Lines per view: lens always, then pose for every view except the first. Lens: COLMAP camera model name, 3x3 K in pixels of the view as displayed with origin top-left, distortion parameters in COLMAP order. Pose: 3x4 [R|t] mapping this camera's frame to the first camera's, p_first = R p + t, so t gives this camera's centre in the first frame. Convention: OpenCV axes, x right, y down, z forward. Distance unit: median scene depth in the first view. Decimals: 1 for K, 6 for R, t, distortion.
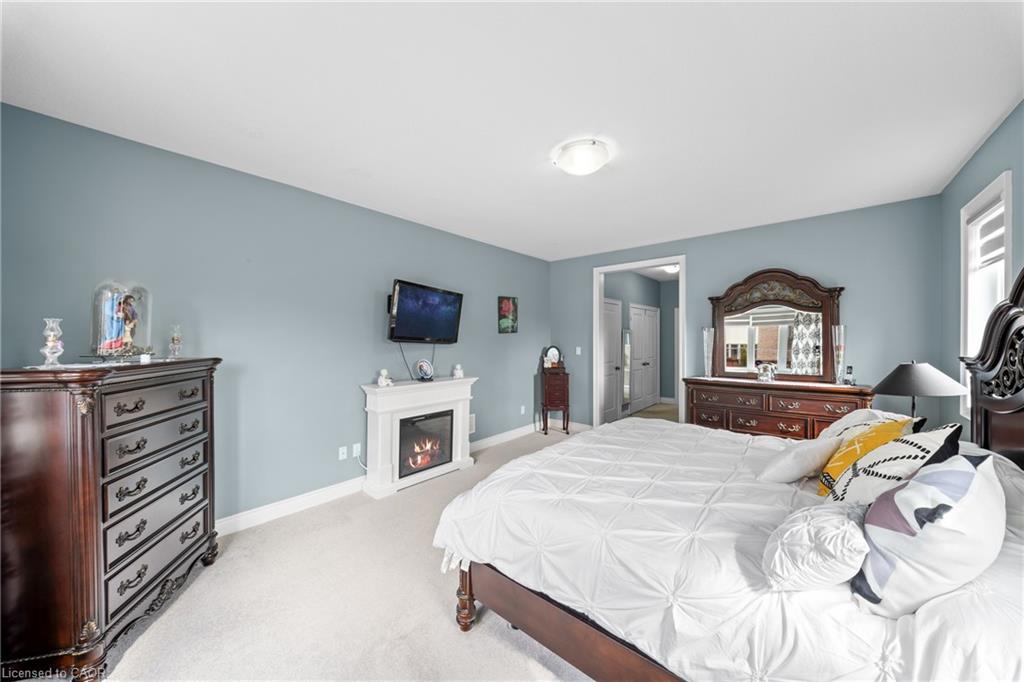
lens RADIAL K [[363.5, 0, 514.1], [0, 363.5, 341.1], [0, 0, 1]] dist [0.003019, -0.000036]
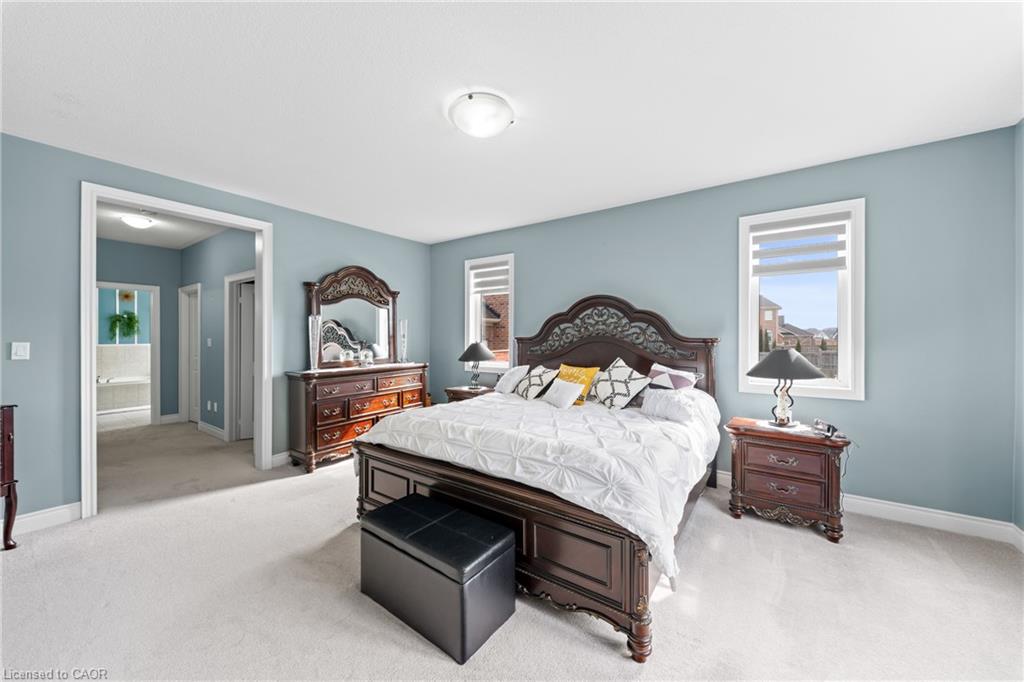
lens RADIAL K [[363.5, 0, 507.1], [0, 363.5, 338.6], [0, 0, 1]] dist [0.003019, -0.000036]
pose [[-0.073334, -0.004872, 0.997296, -0.431679], [0.010854, 0.999925, 0.005683, 0.021317], [-0.997248, 0.011242, -0.073276, 0.614295]]
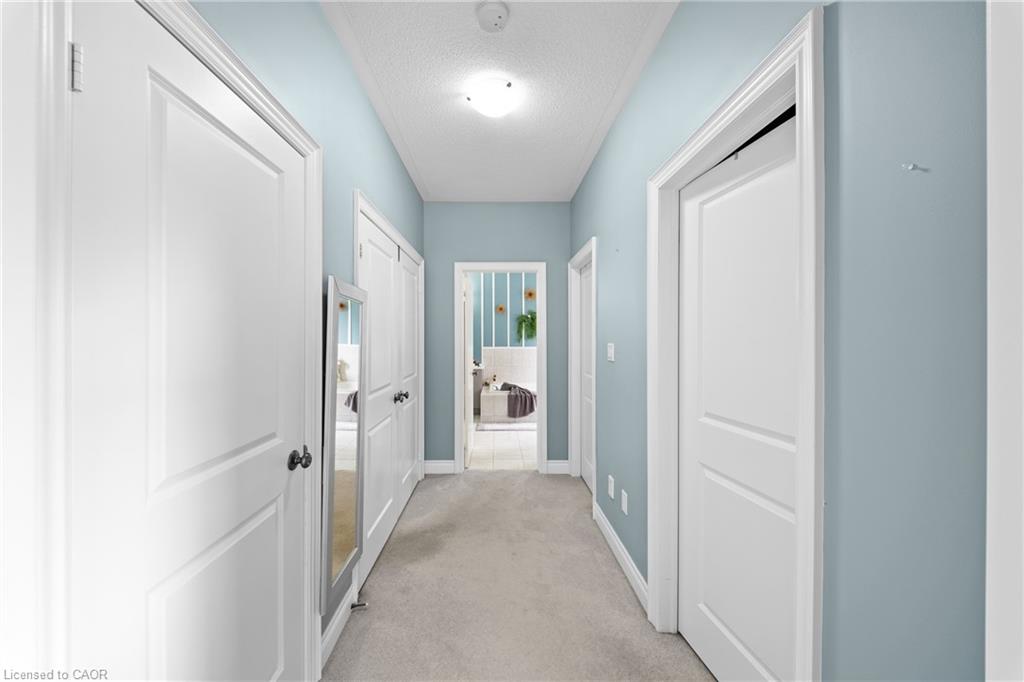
lens RADIAL K [[363.5, 0, 510.1], [0, 363.5, 339.6], [0, 0, 1]] dist [0.003019, -0.000036]
pose [[0.750314, -0.004226, 0.661069, 0.373046], [0.012652, 0.999888, -0.007968, 0.017351], [-0.660961, 0.014343, 0.750283, 1.204148]]
